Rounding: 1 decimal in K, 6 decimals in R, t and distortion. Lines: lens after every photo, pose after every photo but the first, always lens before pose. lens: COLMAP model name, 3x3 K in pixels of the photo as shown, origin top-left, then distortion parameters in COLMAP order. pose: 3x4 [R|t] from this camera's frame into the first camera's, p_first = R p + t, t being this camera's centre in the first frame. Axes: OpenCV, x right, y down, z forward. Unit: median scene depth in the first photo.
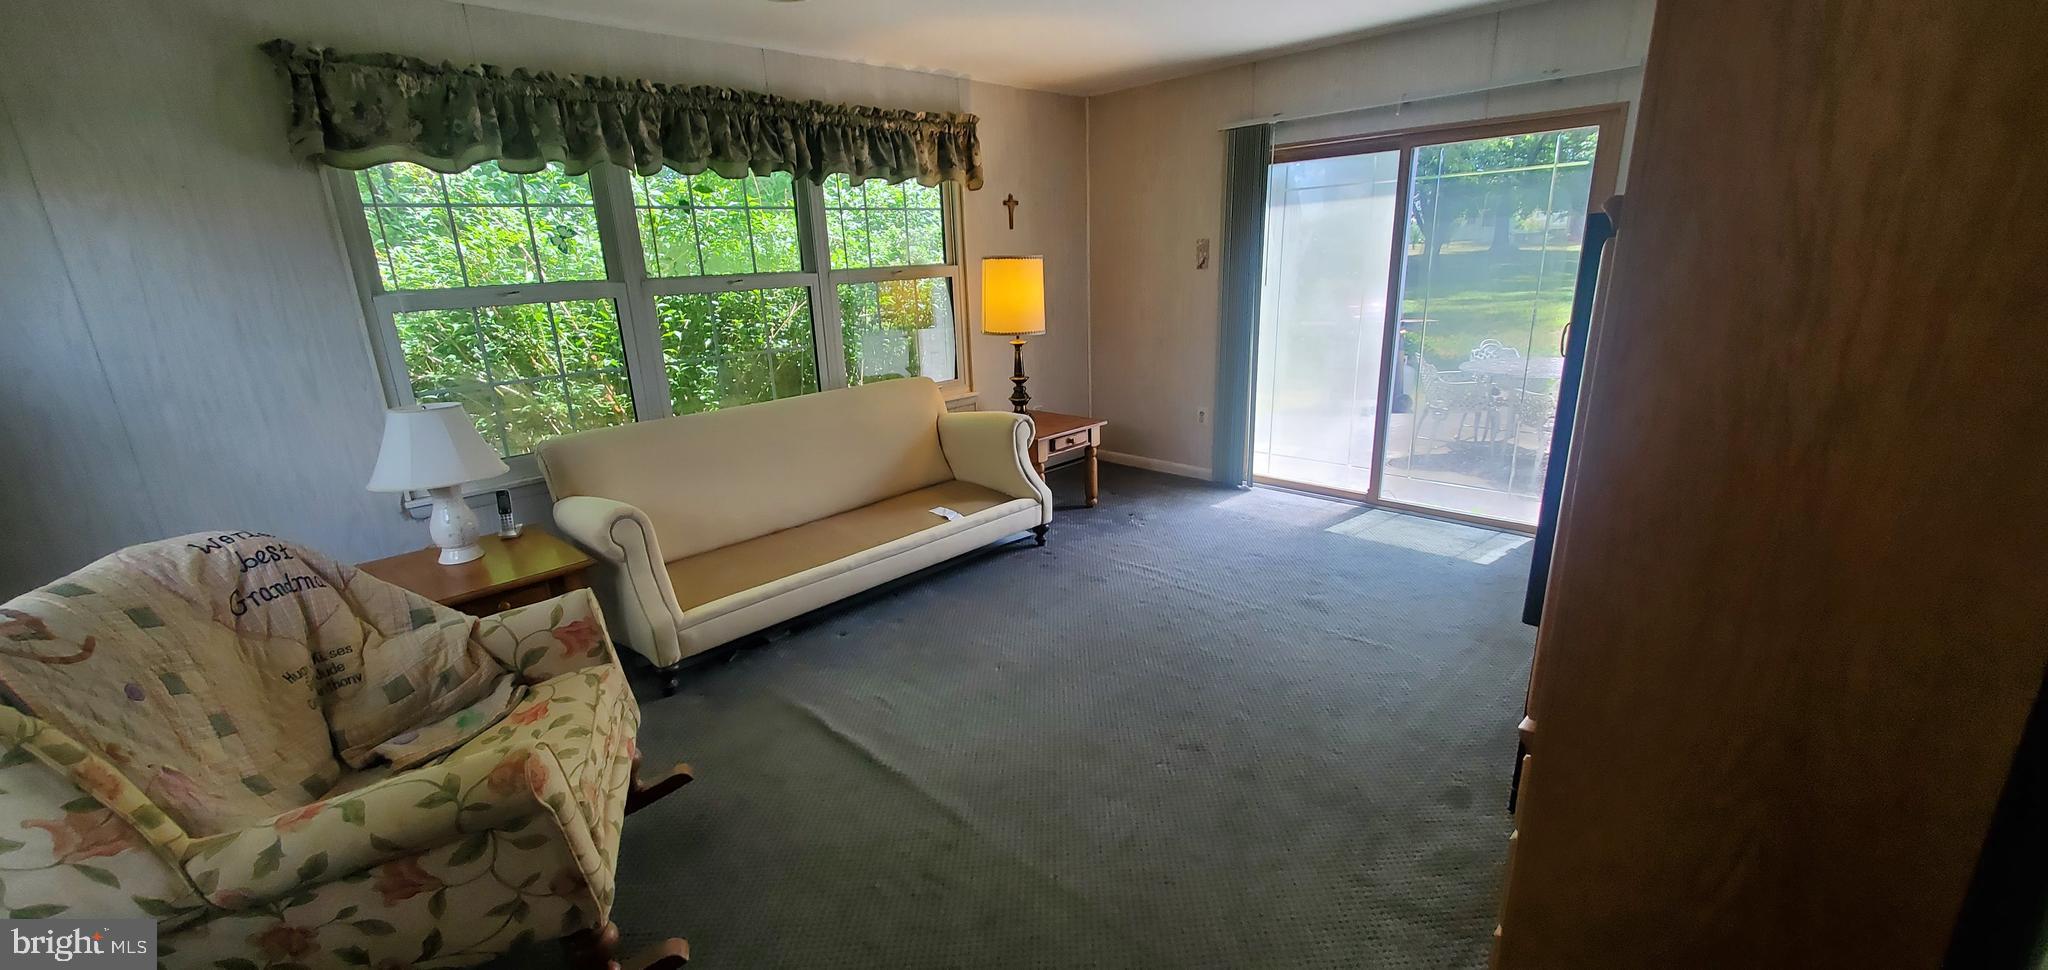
lens RADIAL K [[810.2, 0, 1024.0], [0, 810.2, 485.0], [0, 0, 1]] dist [0.069766, 0.000022]
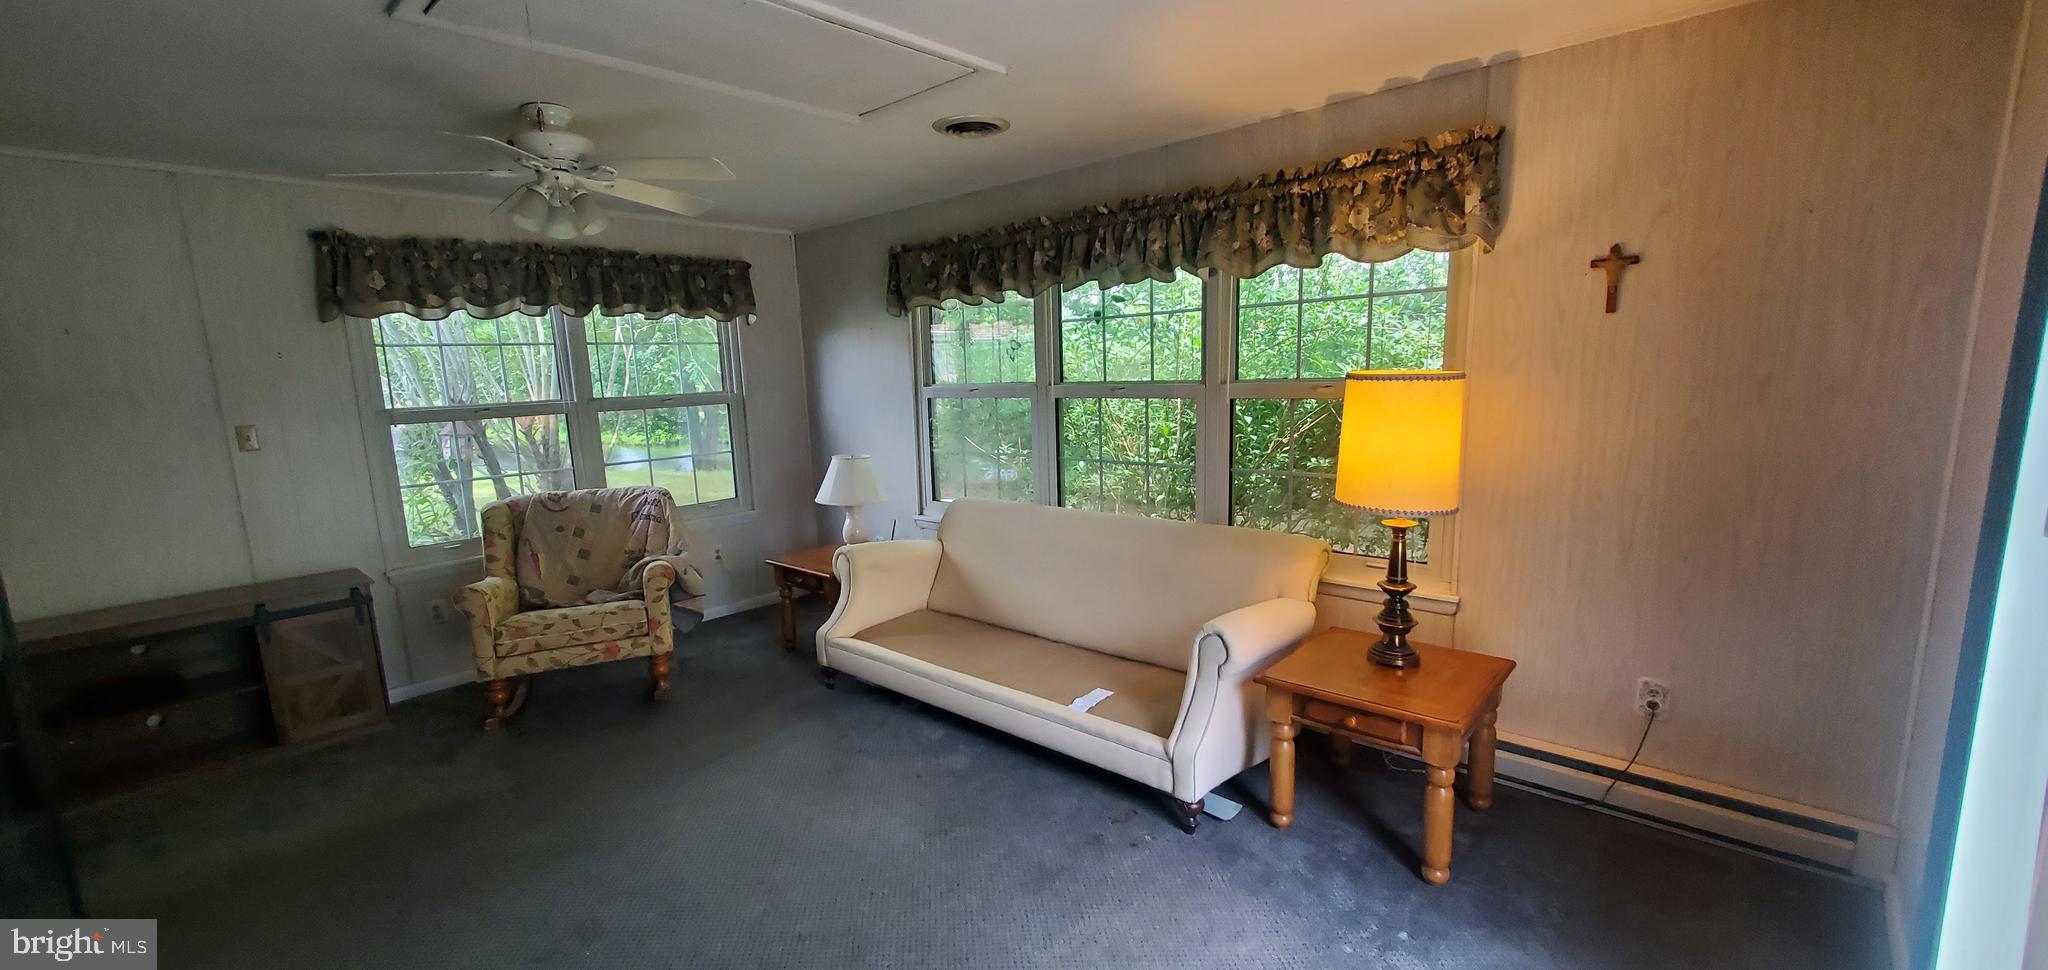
lens RADIAL K [[810.2, 0, 1024.0], [0, 810.2, 485.0], [0, 0, 1]] dist [0.069766, 0.000022]
pose [[0.055900, 0.189242, -0.980338, 0.645857], [-0.253867, 0.952298, 0.169353, -0.286029], [0.965622, 0.239409, 0.101276, 0.856616]]
